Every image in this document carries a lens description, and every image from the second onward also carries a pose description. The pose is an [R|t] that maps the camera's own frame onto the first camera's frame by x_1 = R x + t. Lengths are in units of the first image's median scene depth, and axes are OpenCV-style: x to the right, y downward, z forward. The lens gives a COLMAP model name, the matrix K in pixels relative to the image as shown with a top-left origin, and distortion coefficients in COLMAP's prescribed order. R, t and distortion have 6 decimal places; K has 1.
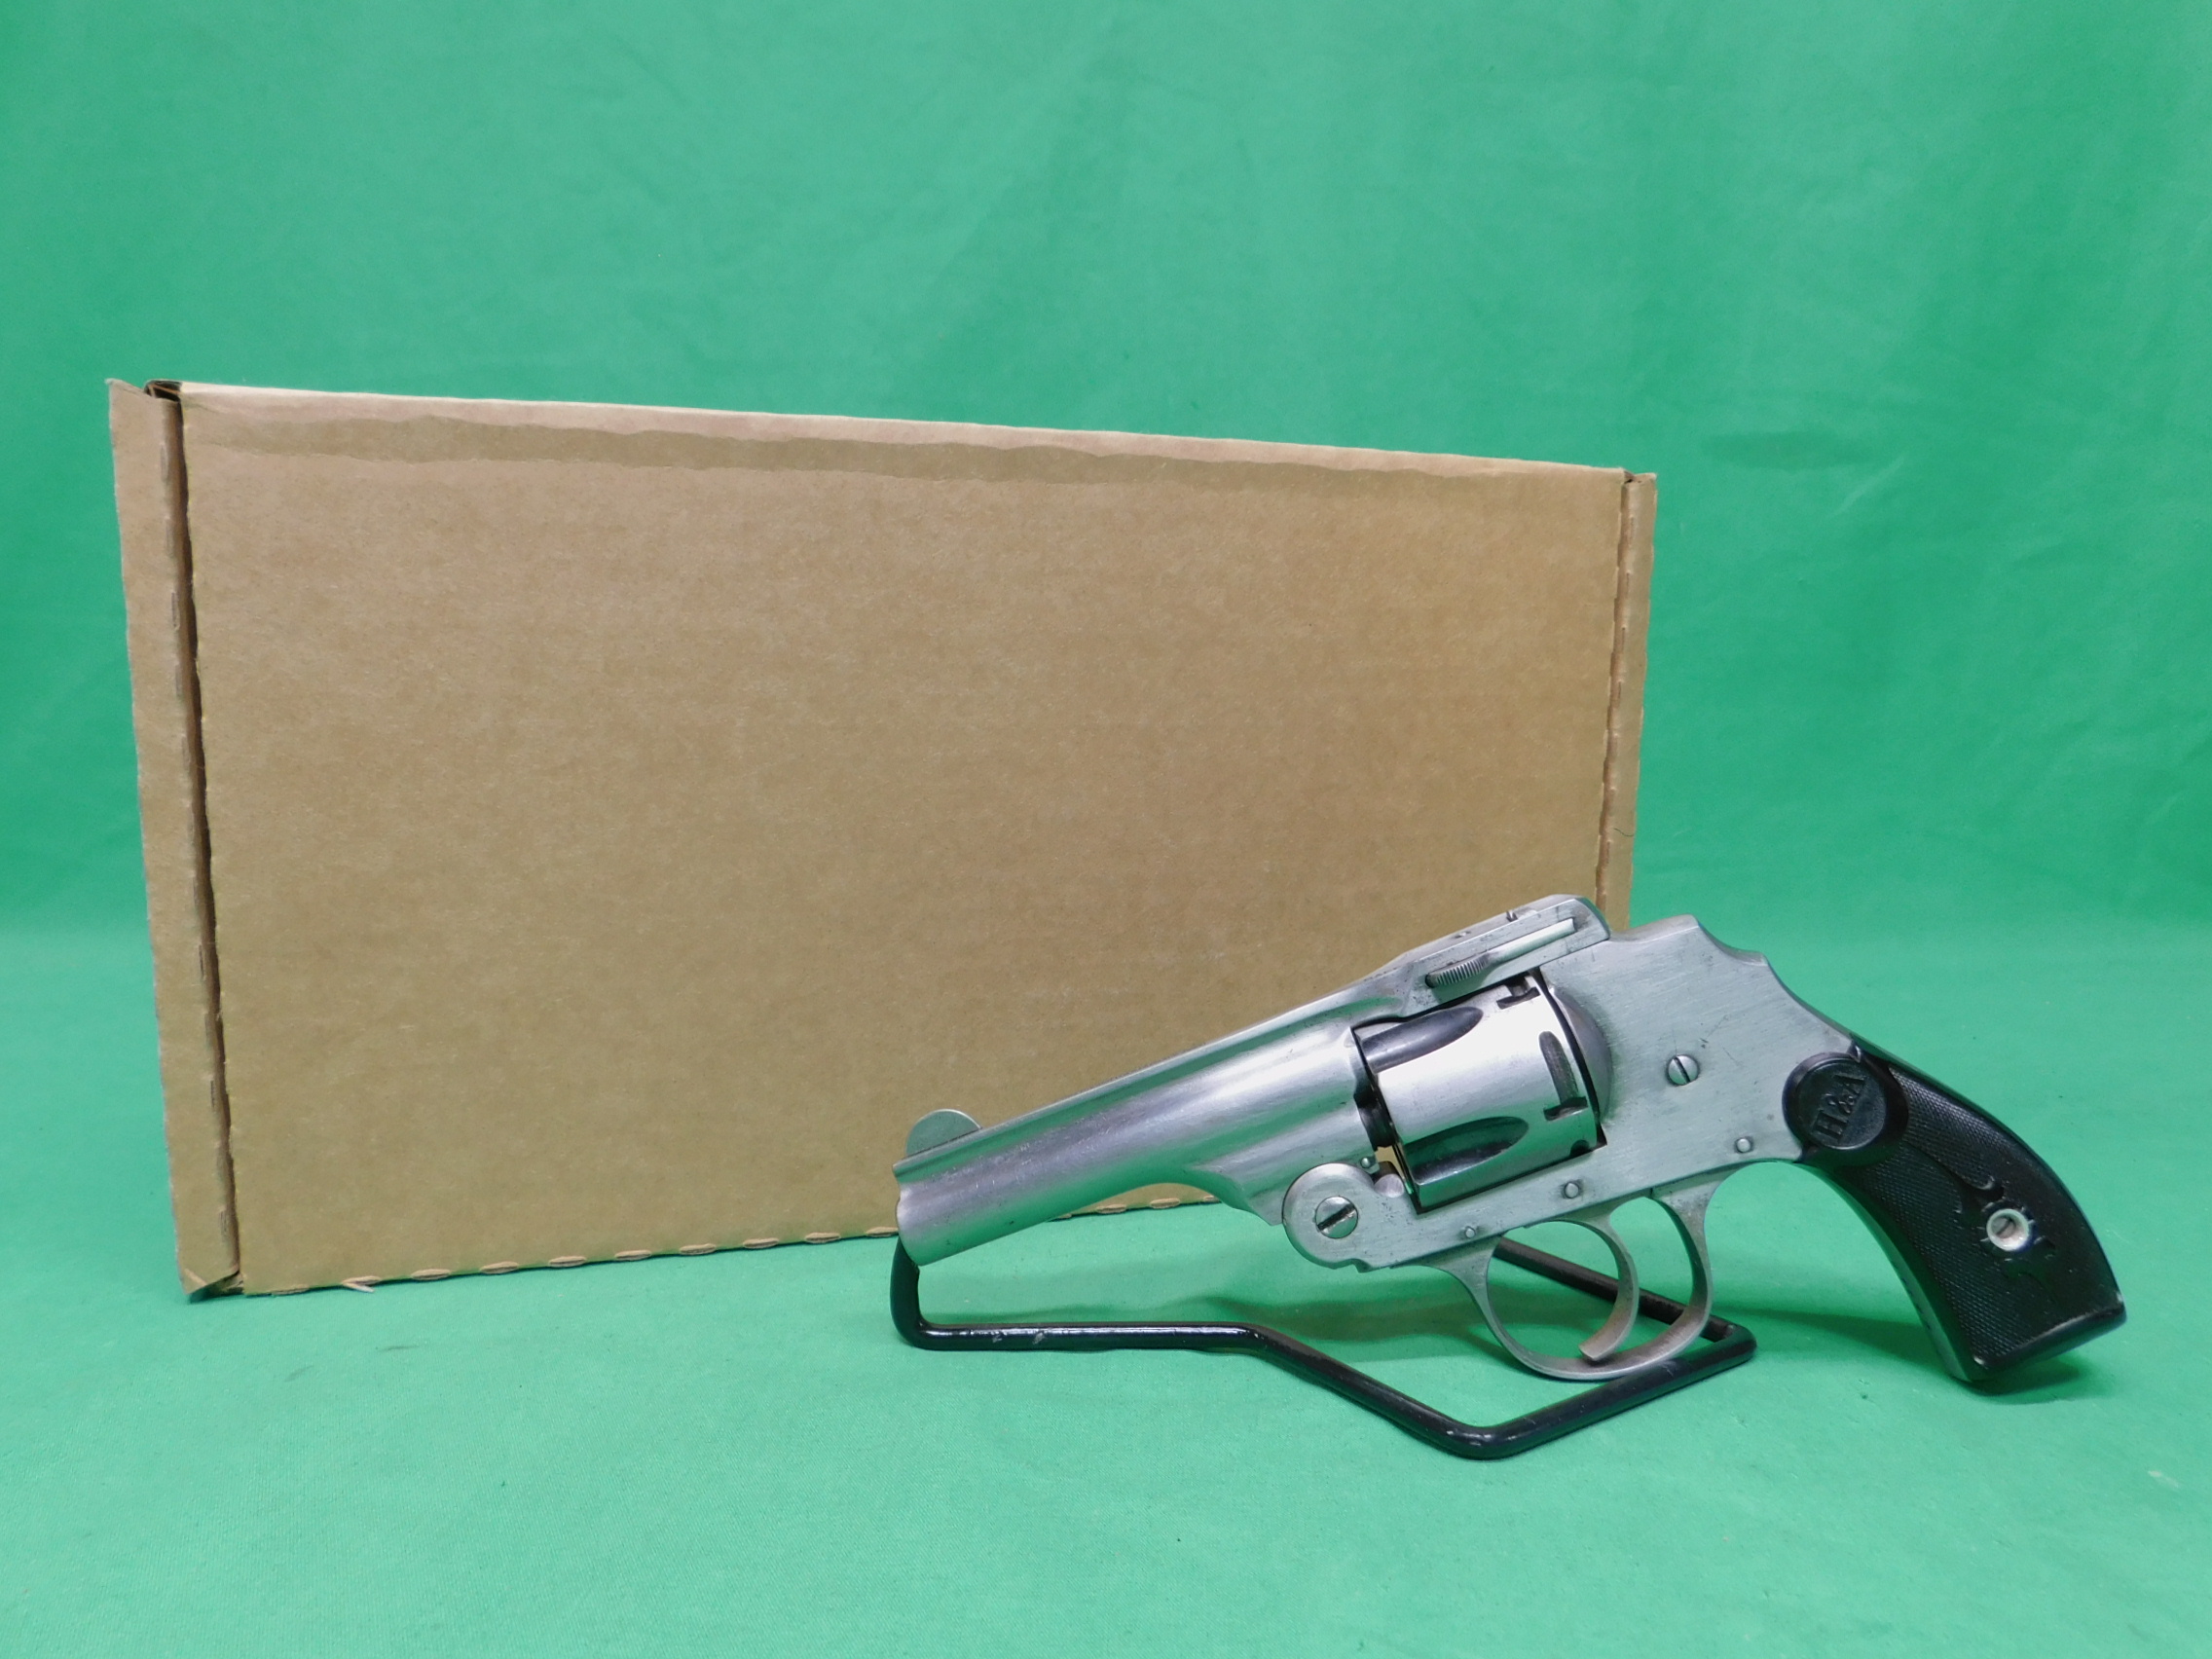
lens RADIAL K [[1476.1, 0, 1106.0], [0, 1476.1, 829.5], [0, 0, 1]] dist [-0.049487, 0.035969]
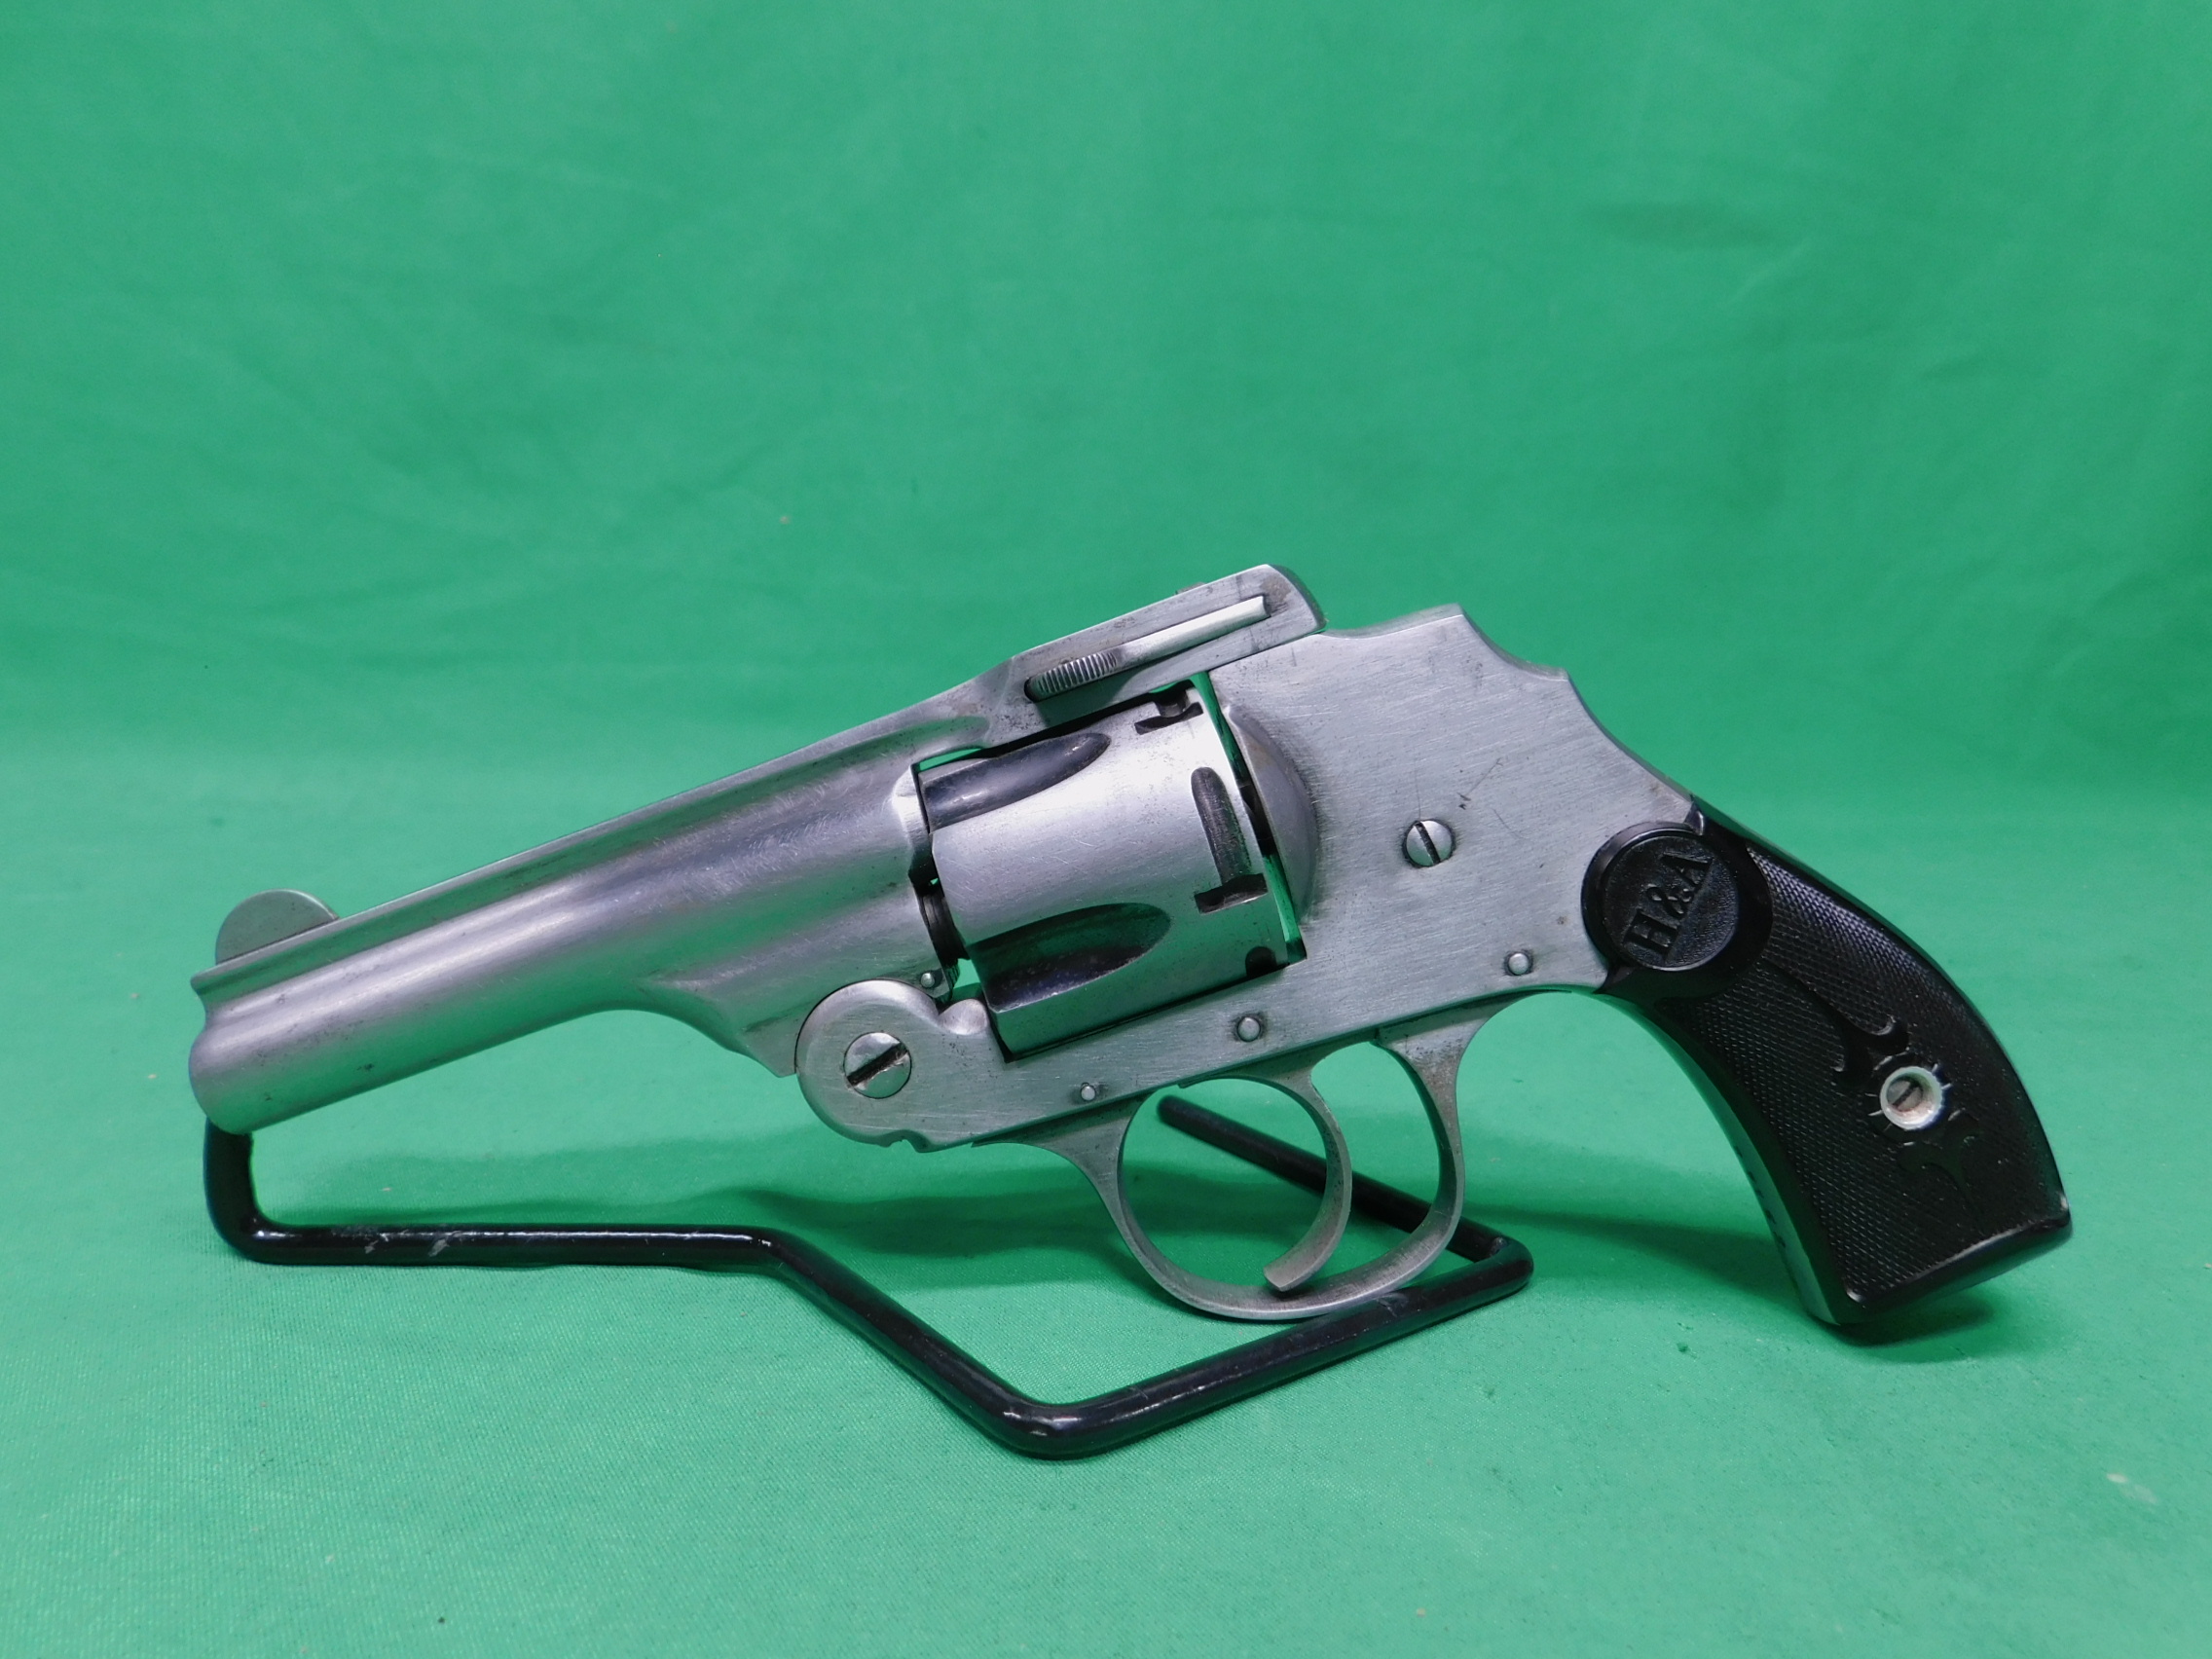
lens RADIAL K [[1476.1, 0, 1106.0], [0, 1476.1, 829.5], [0, 0, 1]] dist [-0.049487, 0.035969]
pose [[0.997359, 0.023529, 0.068713, 0.210218], [-0.028209, 0.997289, 0.067966, 0.118600], [-0.066927, -0.069725, 0.995319, 0.376118]]
